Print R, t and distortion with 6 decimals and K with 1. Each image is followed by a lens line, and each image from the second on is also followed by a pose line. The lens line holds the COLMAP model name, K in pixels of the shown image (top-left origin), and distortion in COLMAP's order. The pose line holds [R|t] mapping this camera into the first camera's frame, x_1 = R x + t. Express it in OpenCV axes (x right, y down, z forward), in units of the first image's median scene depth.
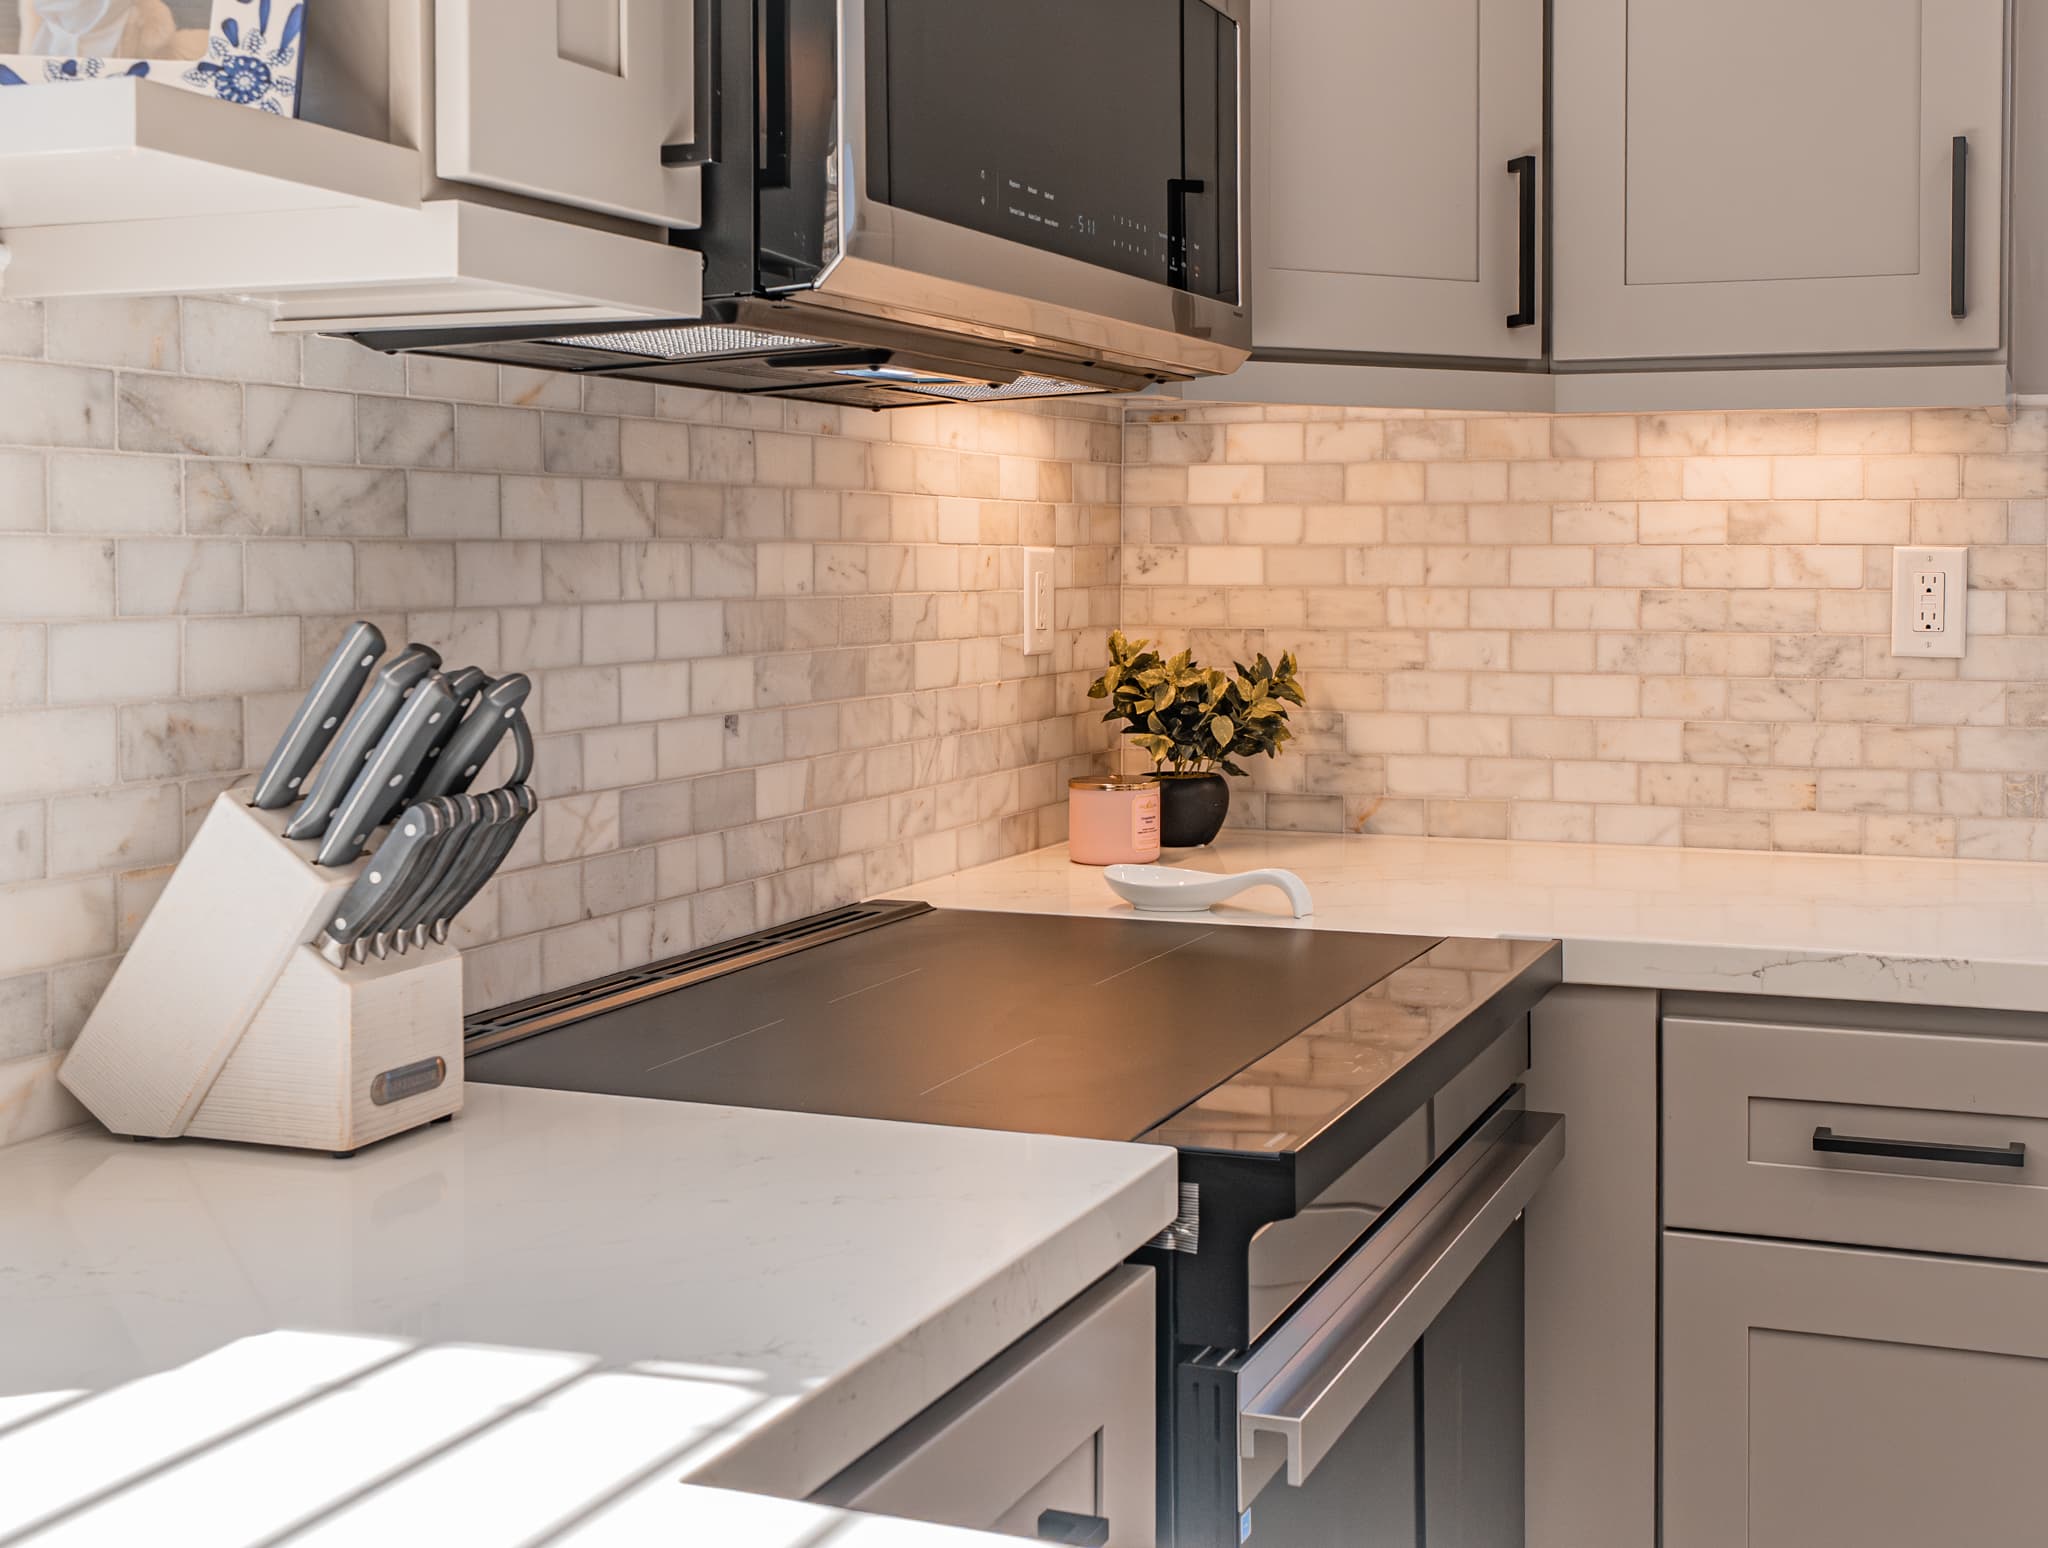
lens RADIAL K [[2258.2, 0, 1258.2], [0, 2258.2, 596.2], [0, 0, 1]] dist [0.002755, -0.004195]
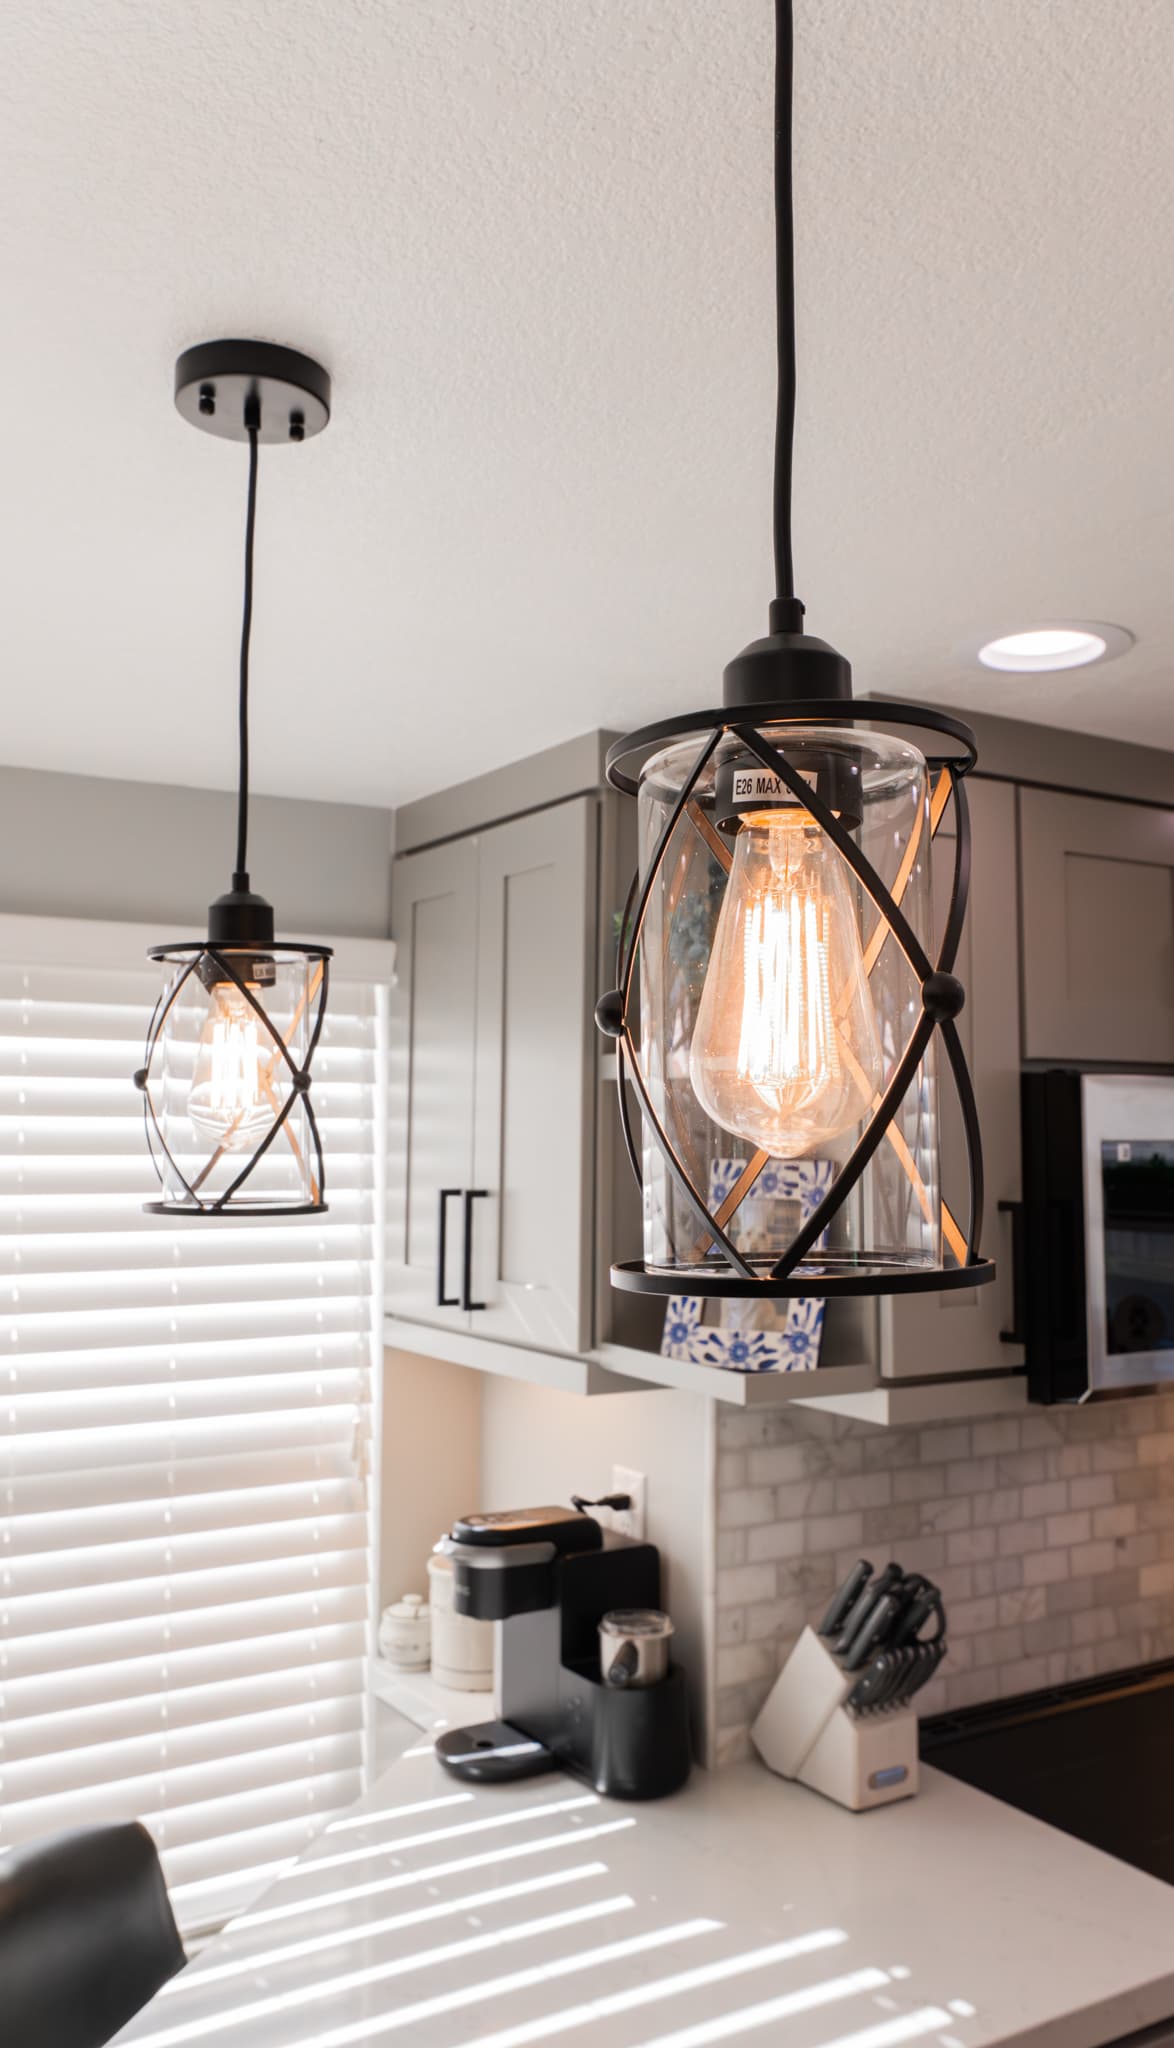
lens RADIAL K [[1555.0, 0, 587.0], [0, 1555.0, 1024.0], [0, 0, 1]] dist [-0.005745, 0.005487]
pose [[0.765024, -0.045187, -0.642414, 0.214500], [-0.016659, 0.995813, -0.089884, -0.201910], [0.643786, 0.079465, 0.761068, -0.195945]]
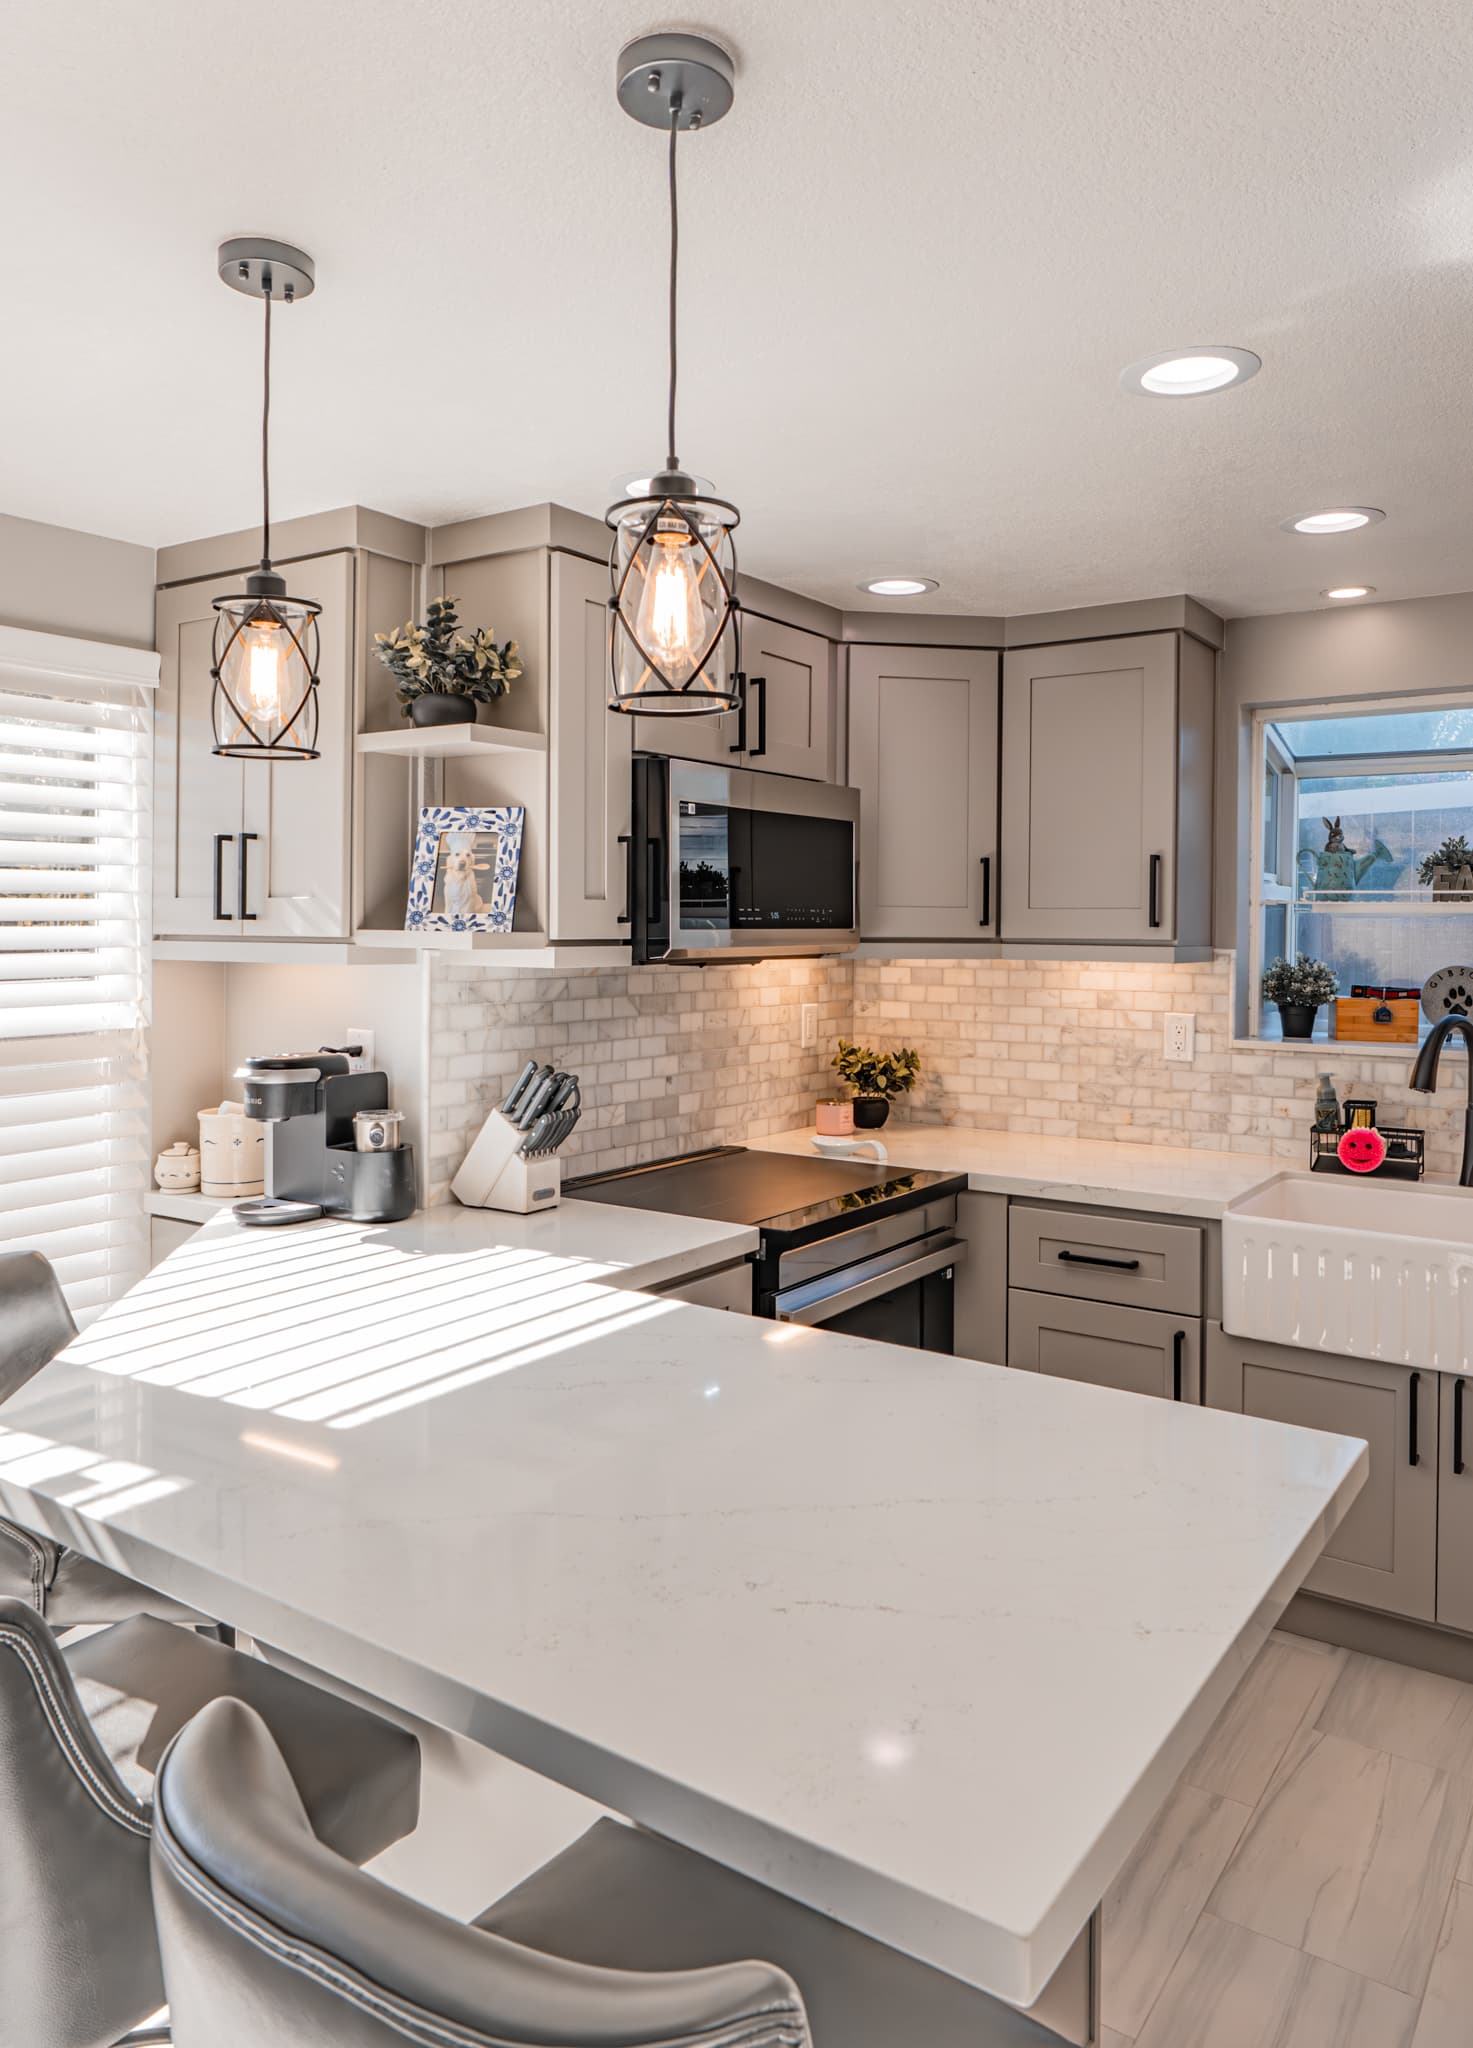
lens RADIAL K [[1379.0, 0, 757.1], [0, 1379.0, 947.9], [0, 0, 1]] dist [-0.005411, 0.006053]
pose [[0.965737, 0.009381, -0.259353, 0.269244], [-0.010842, 0.999932, -0.004203, -0.086515], [0.259296, 0.006871, 0.965774, -0.529653]]
